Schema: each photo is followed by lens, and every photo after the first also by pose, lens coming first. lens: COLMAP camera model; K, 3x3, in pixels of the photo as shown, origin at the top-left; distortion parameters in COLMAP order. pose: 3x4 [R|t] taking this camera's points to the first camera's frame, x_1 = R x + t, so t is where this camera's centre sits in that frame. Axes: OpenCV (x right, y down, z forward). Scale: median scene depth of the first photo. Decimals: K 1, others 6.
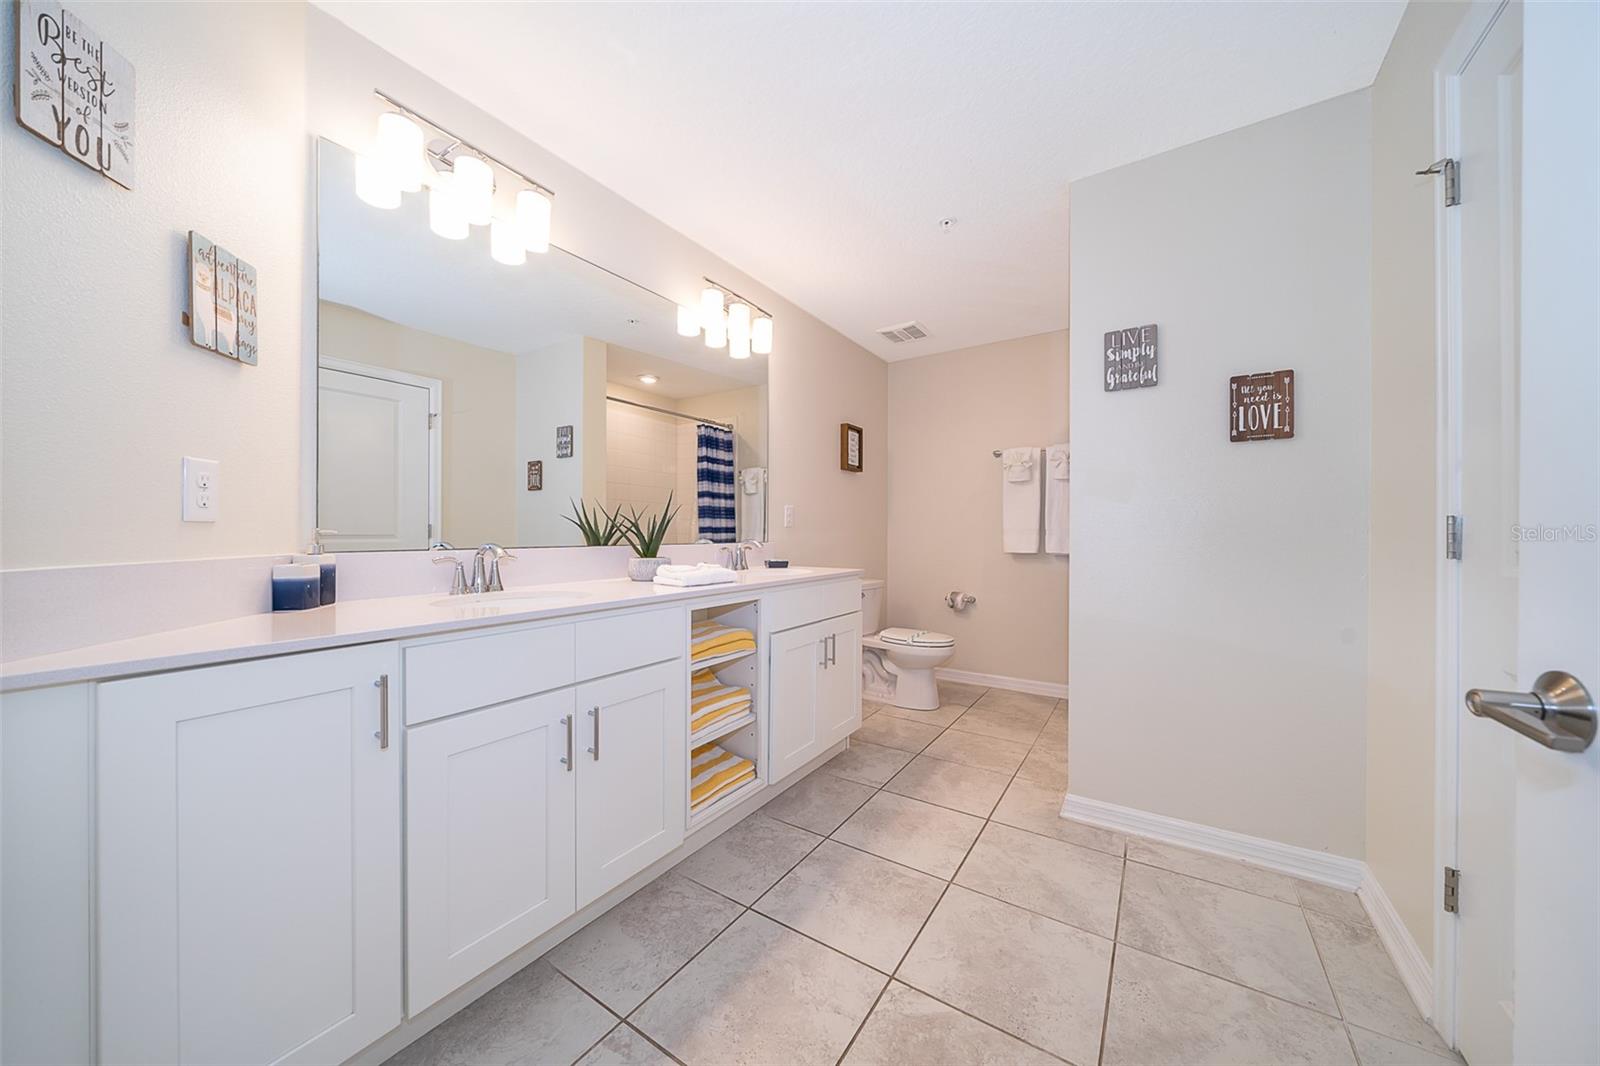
lens RADIAL K [[554.1, 0, 801.0], [0, 554.1, 533.7], [0, 0, 1]] dist [0.002705, 0.000124]
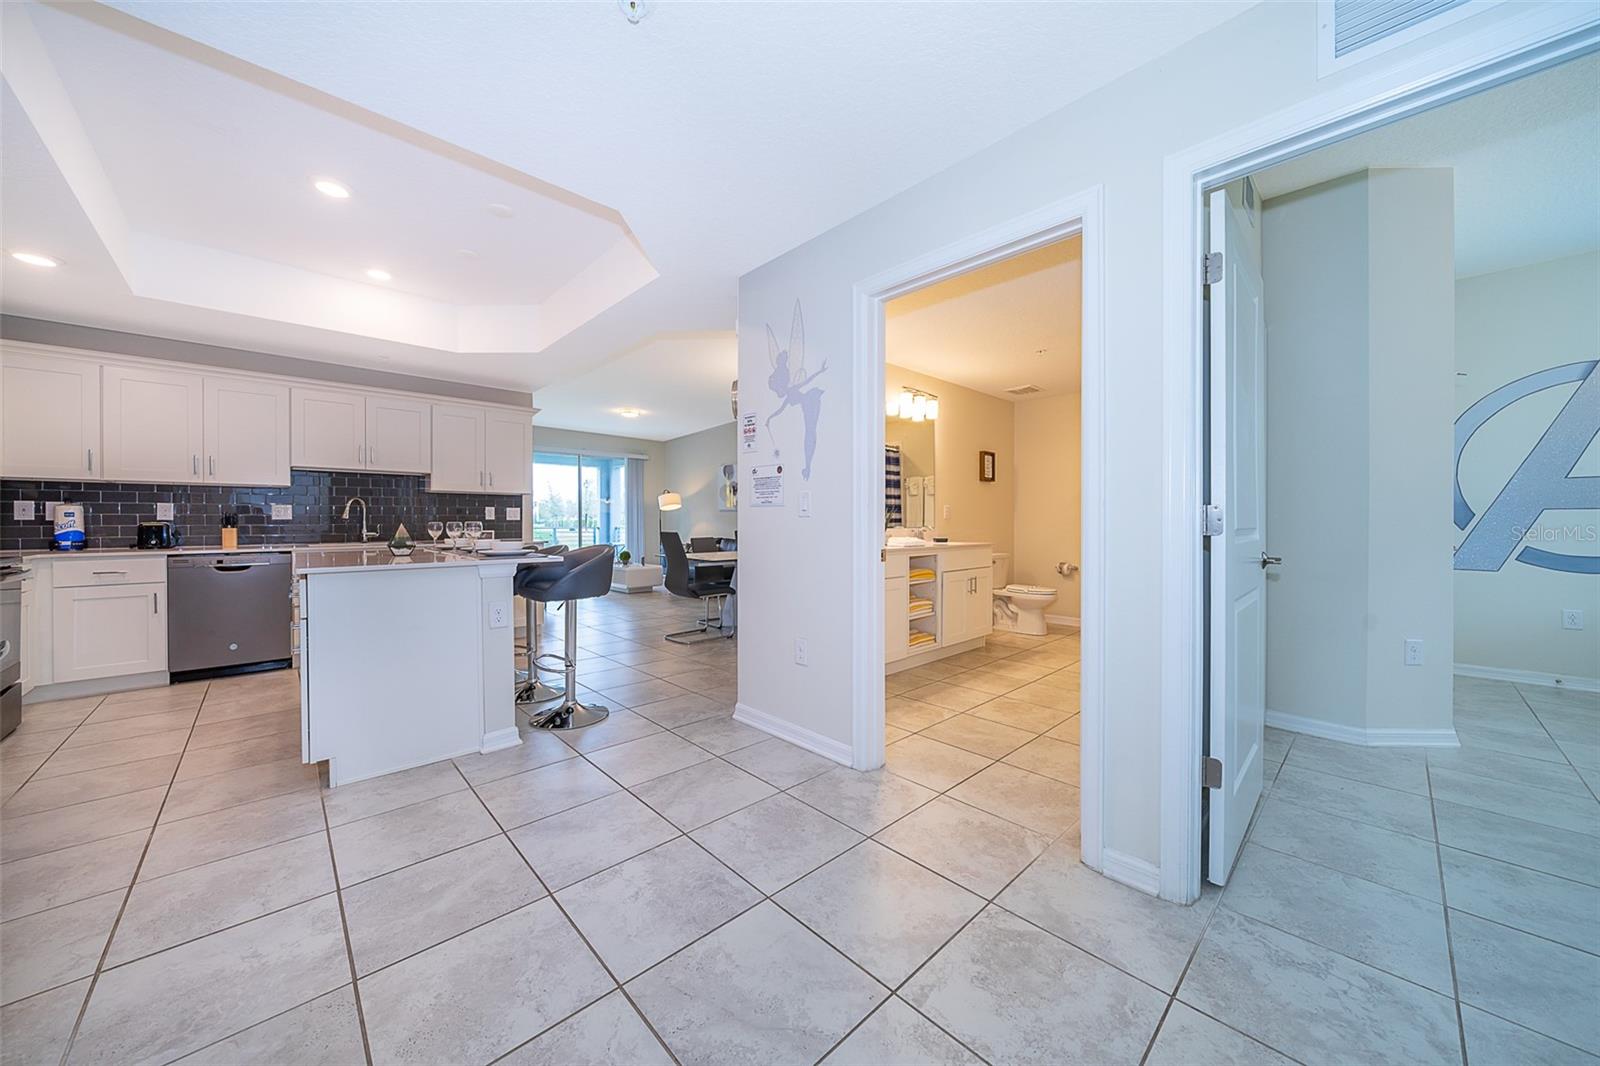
lens RADIAL K [[554.1, 0, 795.8], [0, 554.1, 527.3], [0, 0, 1]] dist [0.002705, 0.000124]
pose [[0.968892, -0.002321, -0.247474, -0.044009], [0.003836, 0.999977, 0.005638, 0.002399], [0.247455, -0.006412, 0.968878, -0.650354]]
